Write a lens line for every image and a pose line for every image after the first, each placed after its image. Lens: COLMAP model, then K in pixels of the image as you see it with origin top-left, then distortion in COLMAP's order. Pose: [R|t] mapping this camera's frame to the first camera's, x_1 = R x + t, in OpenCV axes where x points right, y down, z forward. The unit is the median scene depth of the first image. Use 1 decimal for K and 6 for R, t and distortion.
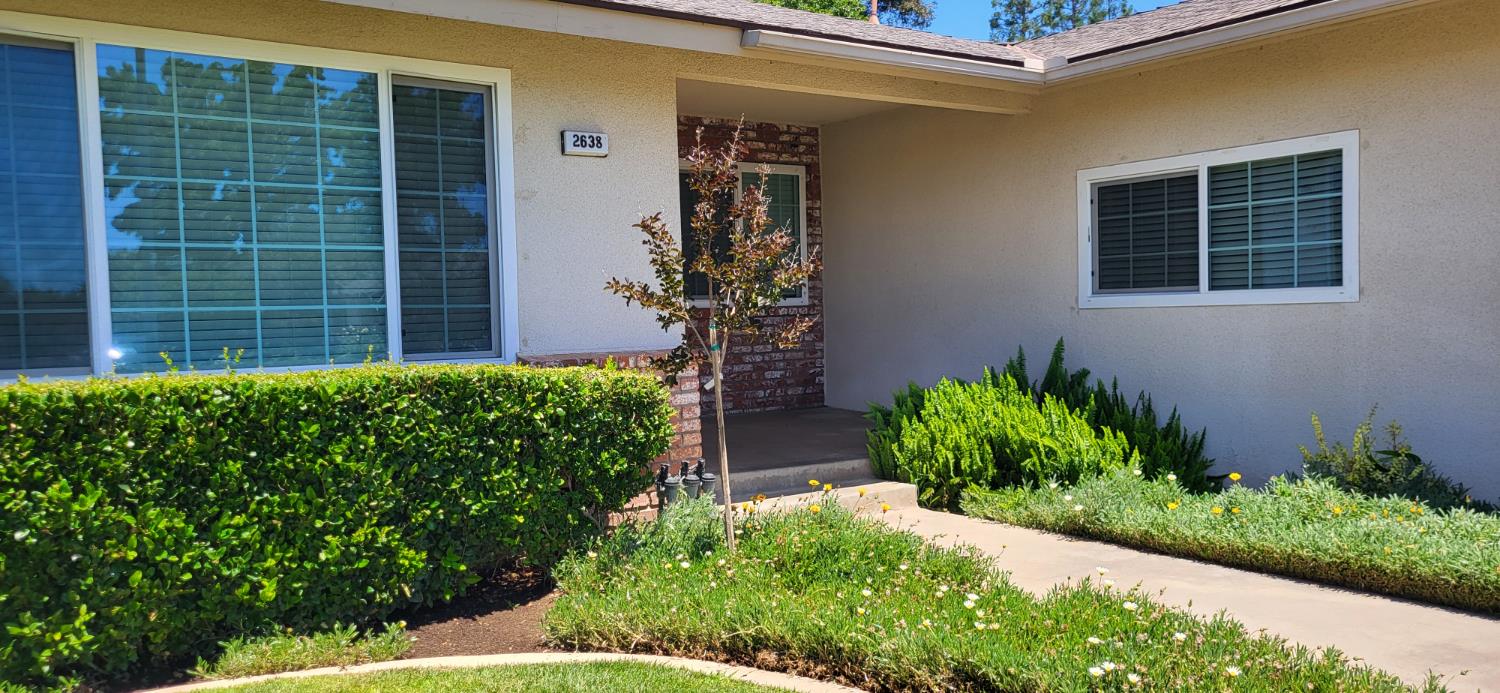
lens RADIAL K [[1140.6, 0, 753.0], [0, 1140.6, 347.1], [0, 0, 1]] dist [0.028604, -0.001098]
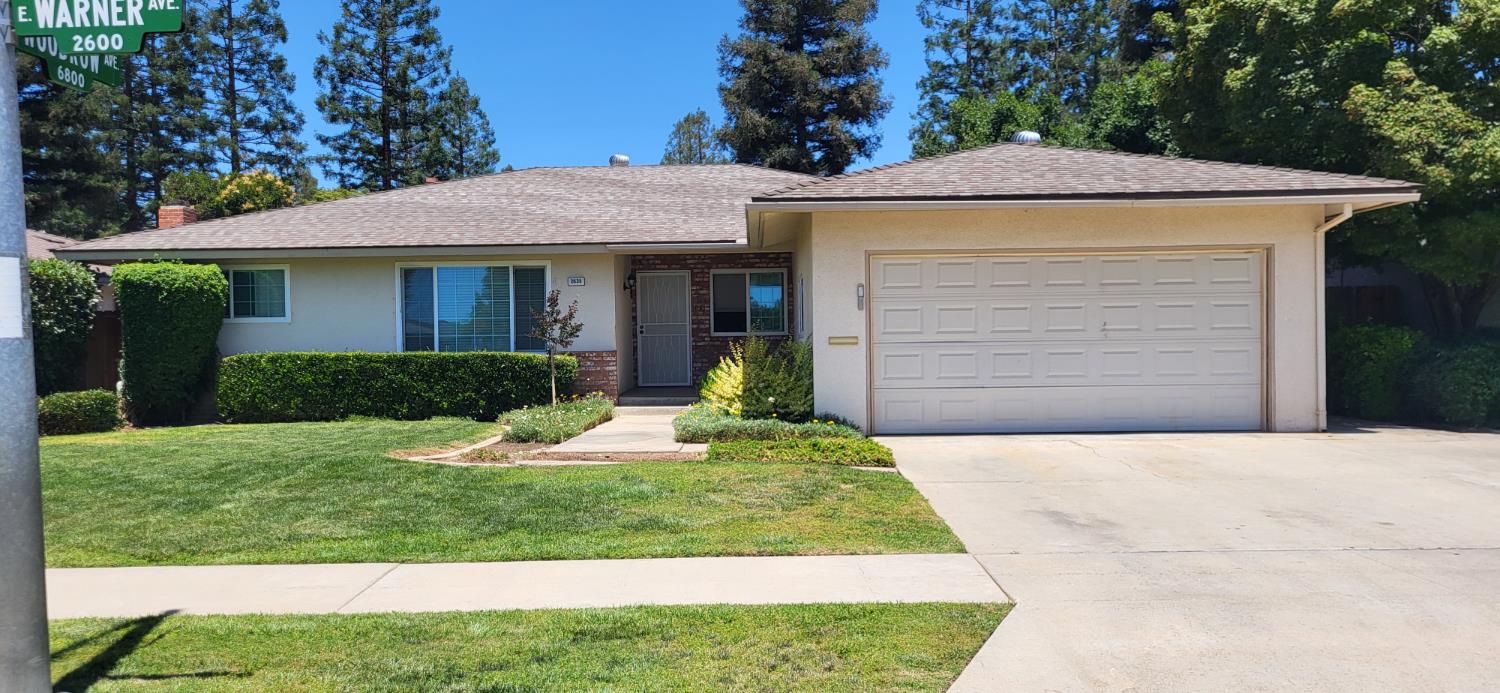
lens RADIAL K [[1140.6, 0, 751.3], [0, 1140.6, 345.5], [0, 0, 1]] dist [0.028604, -0.001098]
pose [[0.812787, 0.014021, -0.582392, 1.698941], [-0.027074, 0.999539, -0.013722, 0.016163], [0.581931, 0.026921, 0.812792, -1.003311]]
